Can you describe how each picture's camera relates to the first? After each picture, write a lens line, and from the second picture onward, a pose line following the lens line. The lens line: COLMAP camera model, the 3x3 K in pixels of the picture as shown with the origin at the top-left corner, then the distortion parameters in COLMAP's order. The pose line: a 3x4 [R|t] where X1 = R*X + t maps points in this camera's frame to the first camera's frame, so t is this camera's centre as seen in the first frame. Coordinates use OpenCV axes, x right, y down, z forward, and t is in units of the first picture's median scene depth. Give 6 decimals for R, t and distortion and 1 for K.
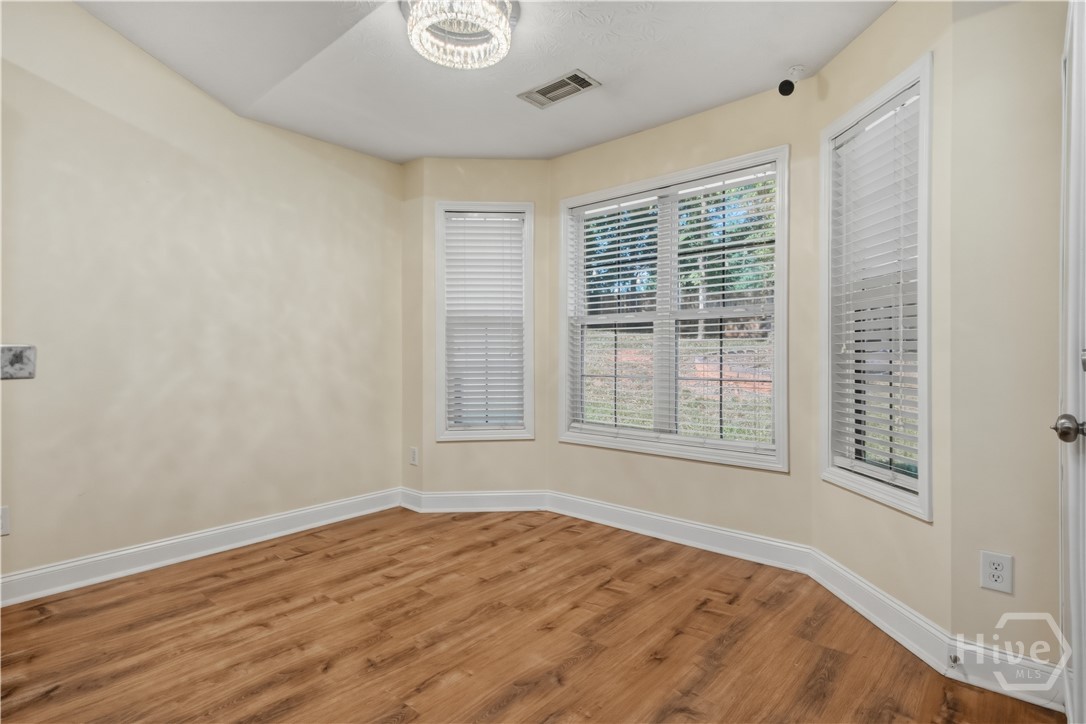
lens RADIAL K [[541.8, 0, 546.3], [0, 541.8, 353.1], [0, 0, 1]] dist [0.002427, -0.001054]
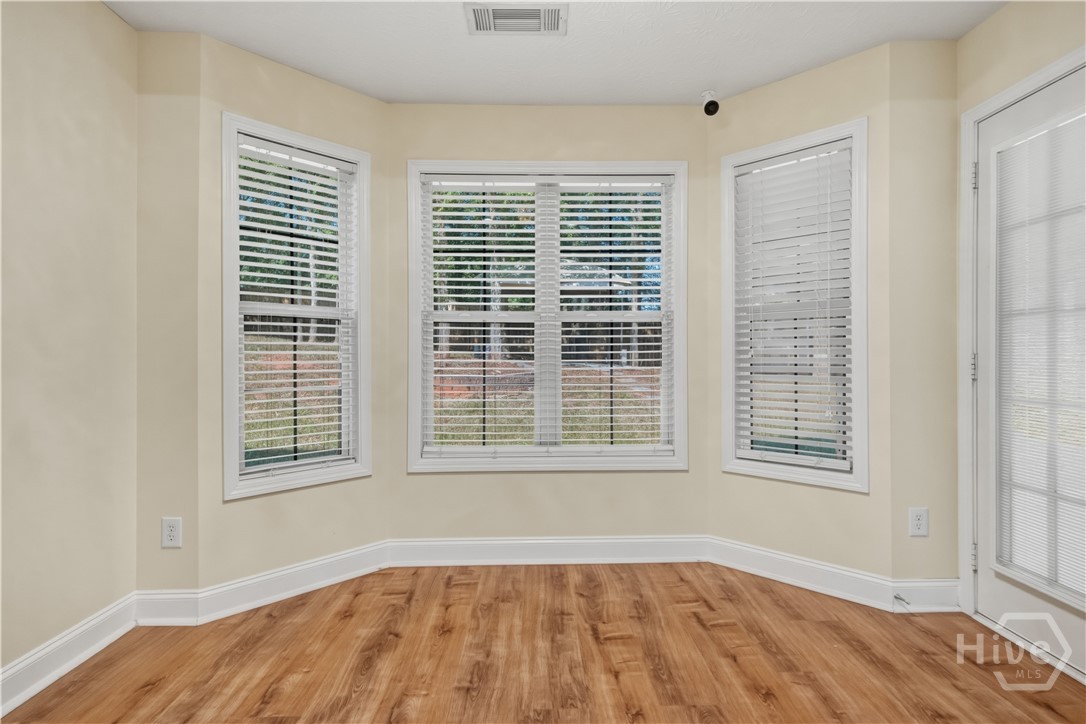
lens RADIAL K [[542.9, 0, 545.1], [0, 542.9, 356.4], [0, 0, 1]] dist [0.007696, -0.000973]
pose [[0.738209, 0.003756, 0.674561, -0.469206], [0.000070, 0.999984, -0.005644, 0.003471], [-0.674572, 0.004214, 0.738197, 0.394567]]
